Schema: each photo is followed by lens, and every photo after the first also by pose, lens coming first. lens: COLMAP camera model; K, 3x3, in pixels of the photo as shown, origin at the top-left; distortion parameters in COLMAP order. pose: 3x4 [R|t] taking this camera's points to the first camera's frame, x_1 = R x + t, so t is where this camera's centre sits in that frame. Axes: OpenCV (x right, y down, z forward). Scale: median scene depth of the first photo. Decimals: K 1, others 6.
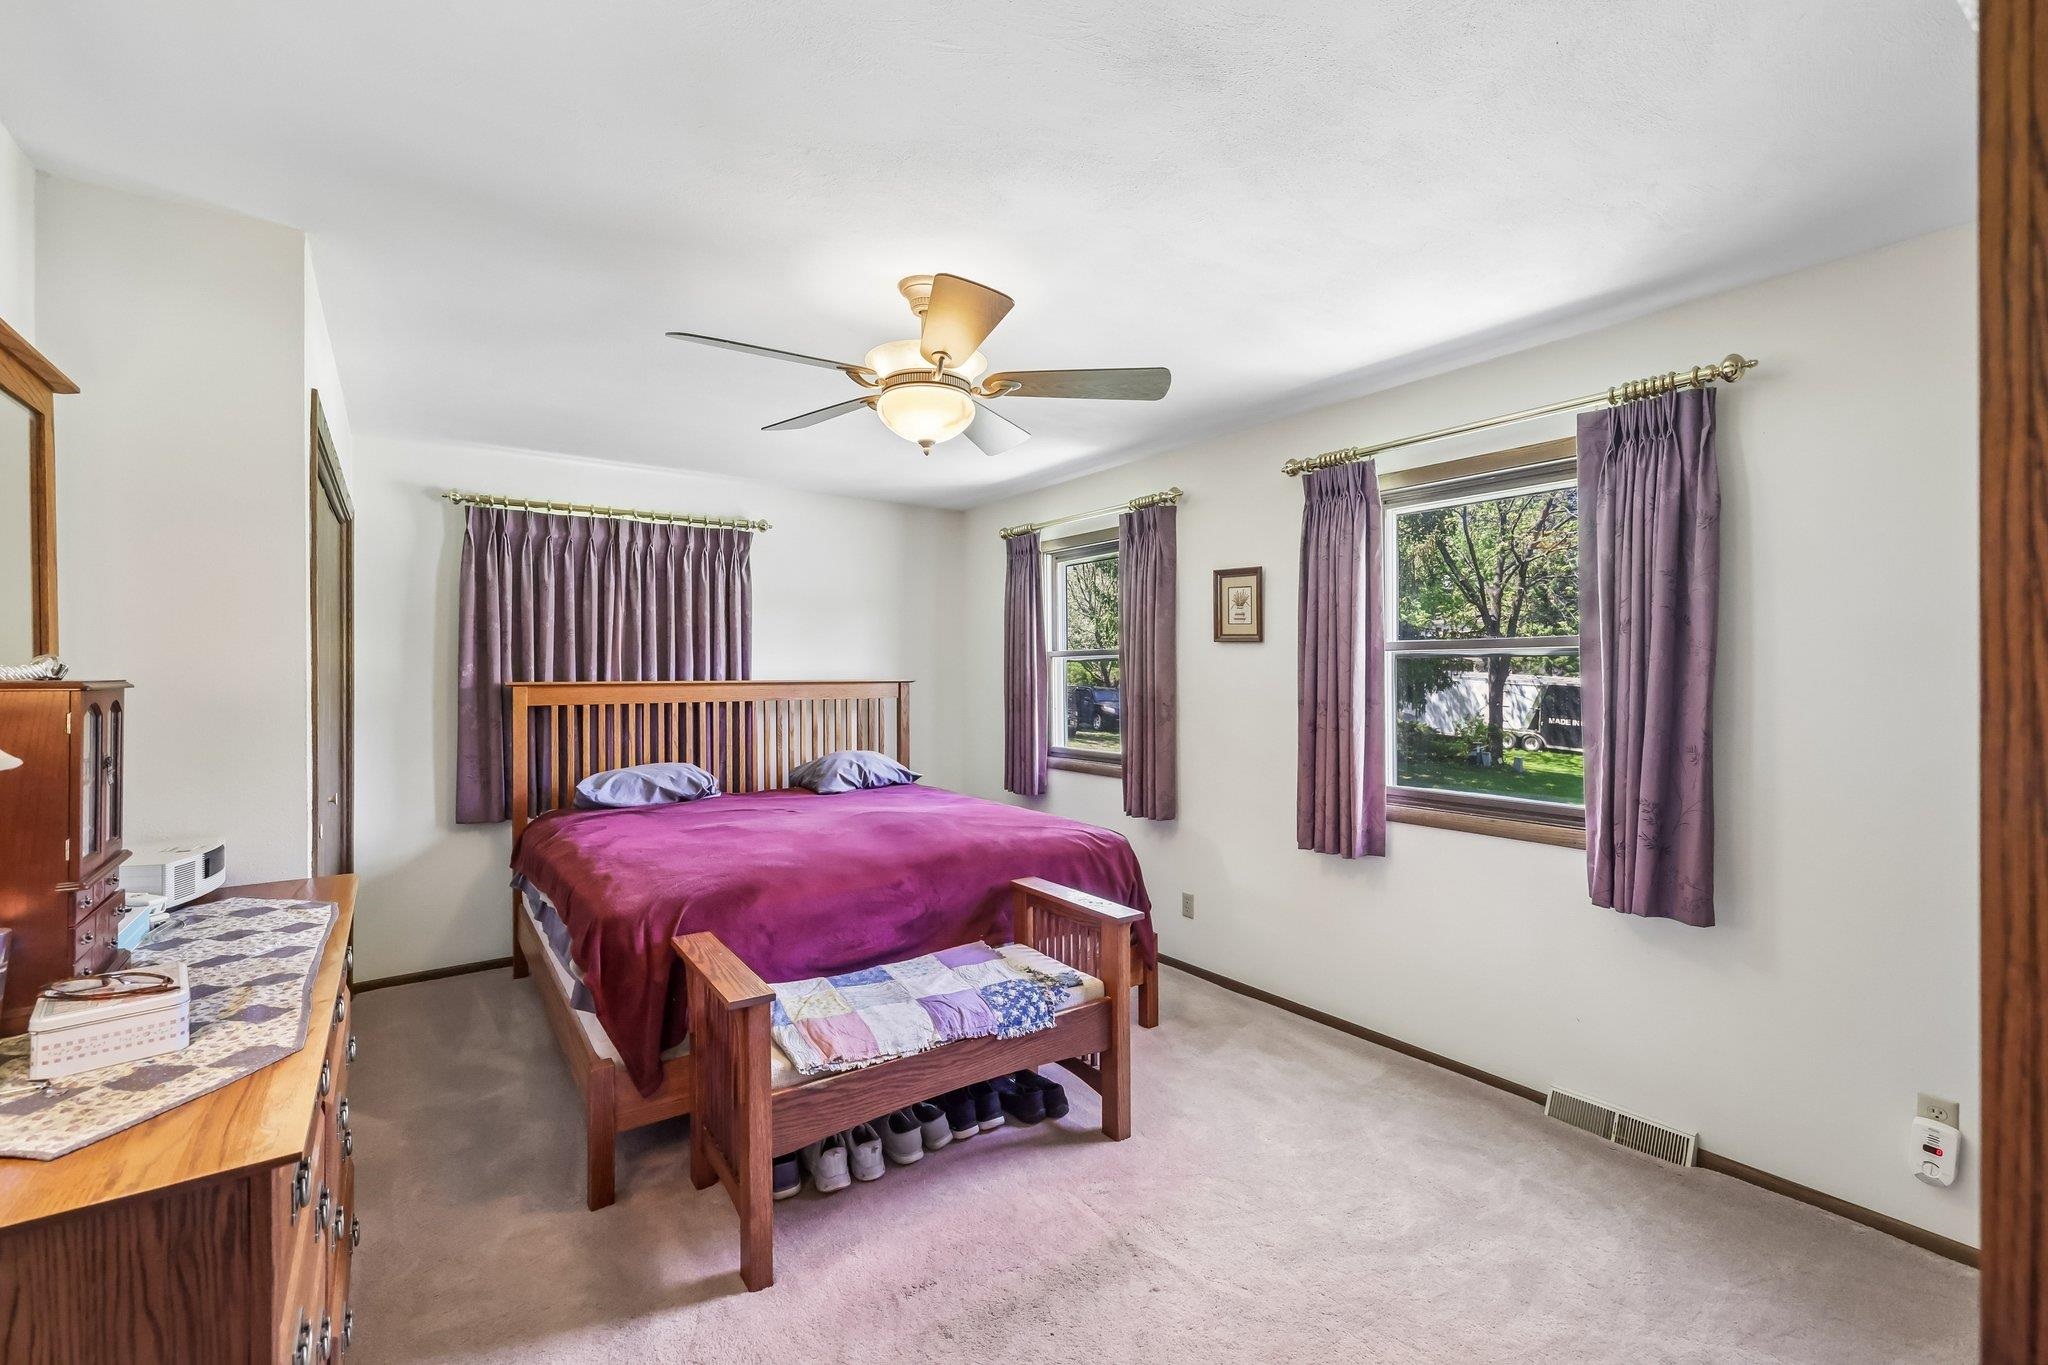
lens RADIAL K [[874.2, 0, 1028.6], [0, 874.2, 677.6], [0, 0, 1]] dist [-0.003314, -0.000427]
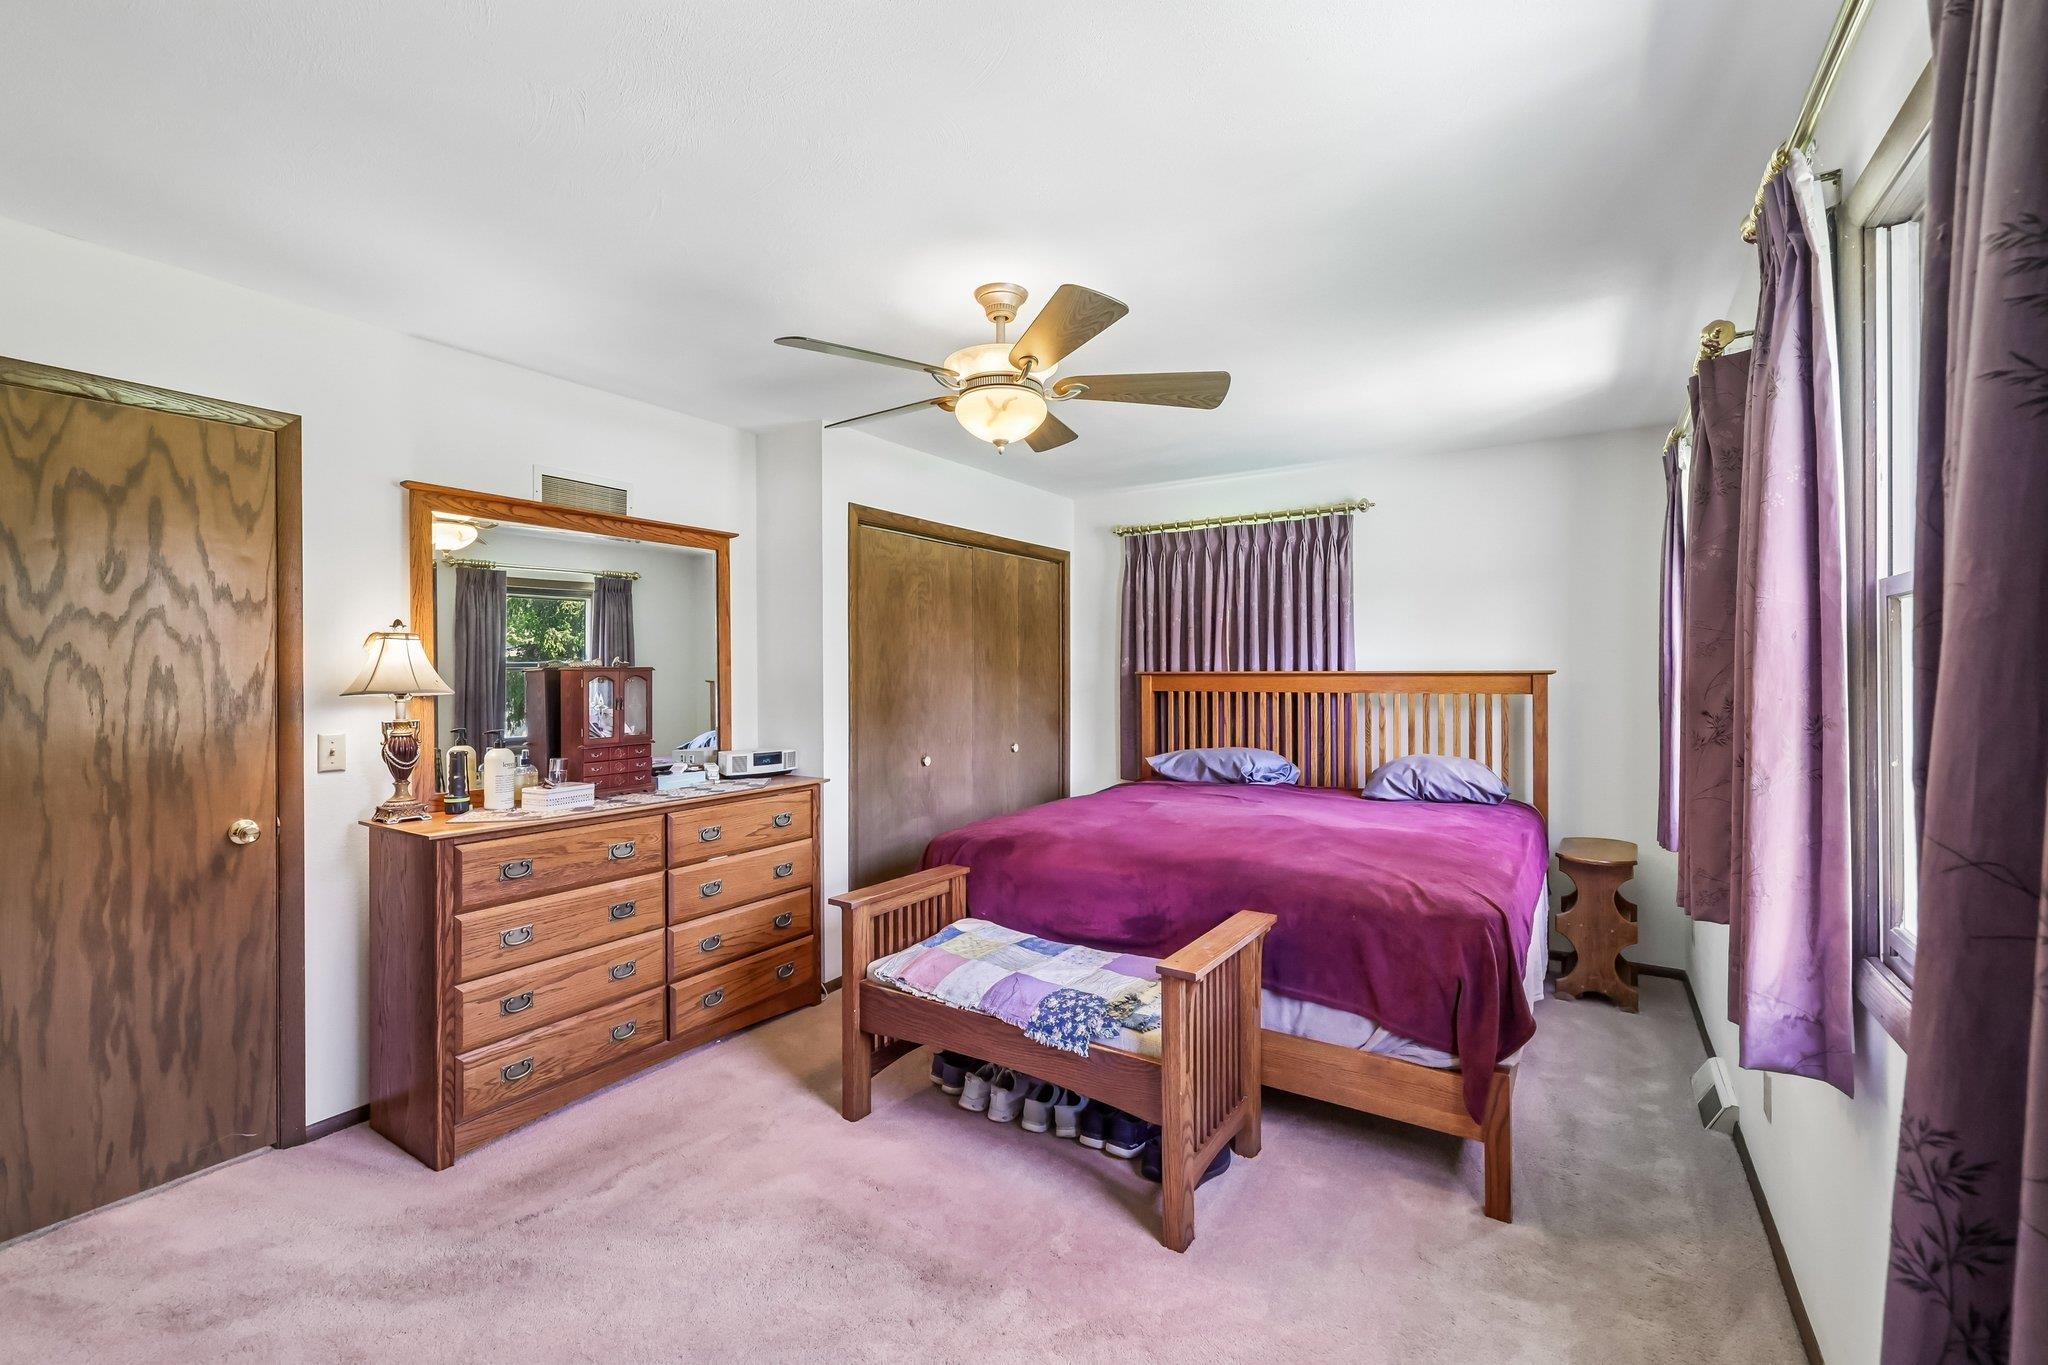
lens RADIAL K [[894.6, 0, 1050.9], [0, 894.6, 680.7], [0, 0, 1]] dist [0.000639, 0.000179]
pose [[0.350547, 0.011248, -0.936478, 0.700109], [-0.002115, 0.999935, 0.011218, 0.004681], [0.936543, -0.001952, 0.350548, 0.522609]]
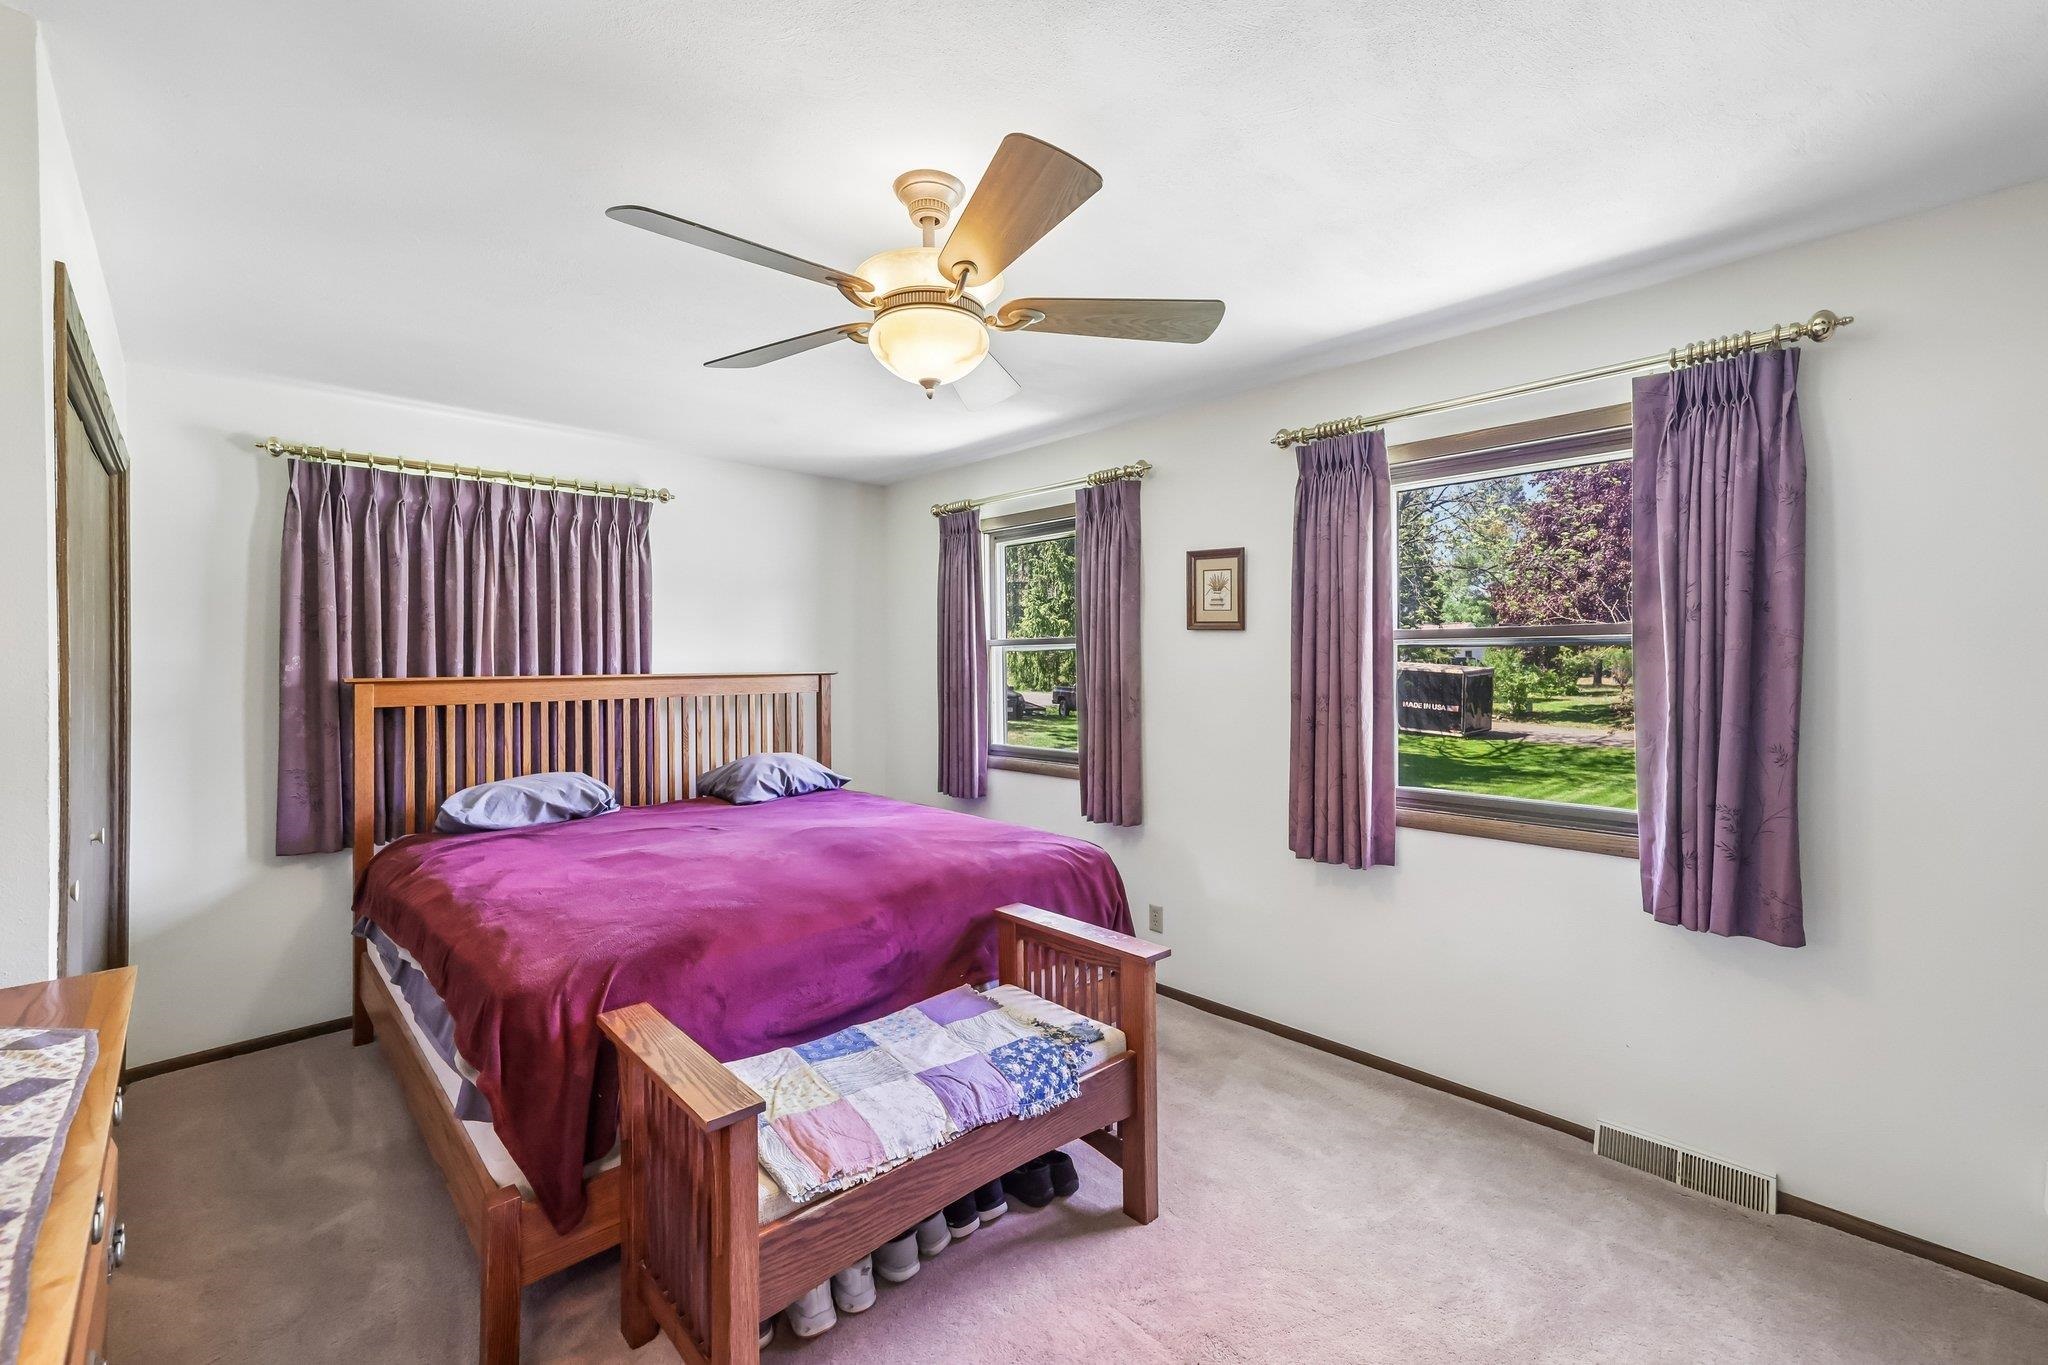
lens RADIAL K [[868.8, 0, 995.6], [0, 868.8, 662.6], [0, 0, 1]] dist [0.013826, 0.000490]
pose [[0.993216, -0.003773, 0.116219, -0.115779], [0.004058, 0.999989, -0.002215, -0.006833], [-0.116210, 0.002672, 0.993221, 0.152368]]
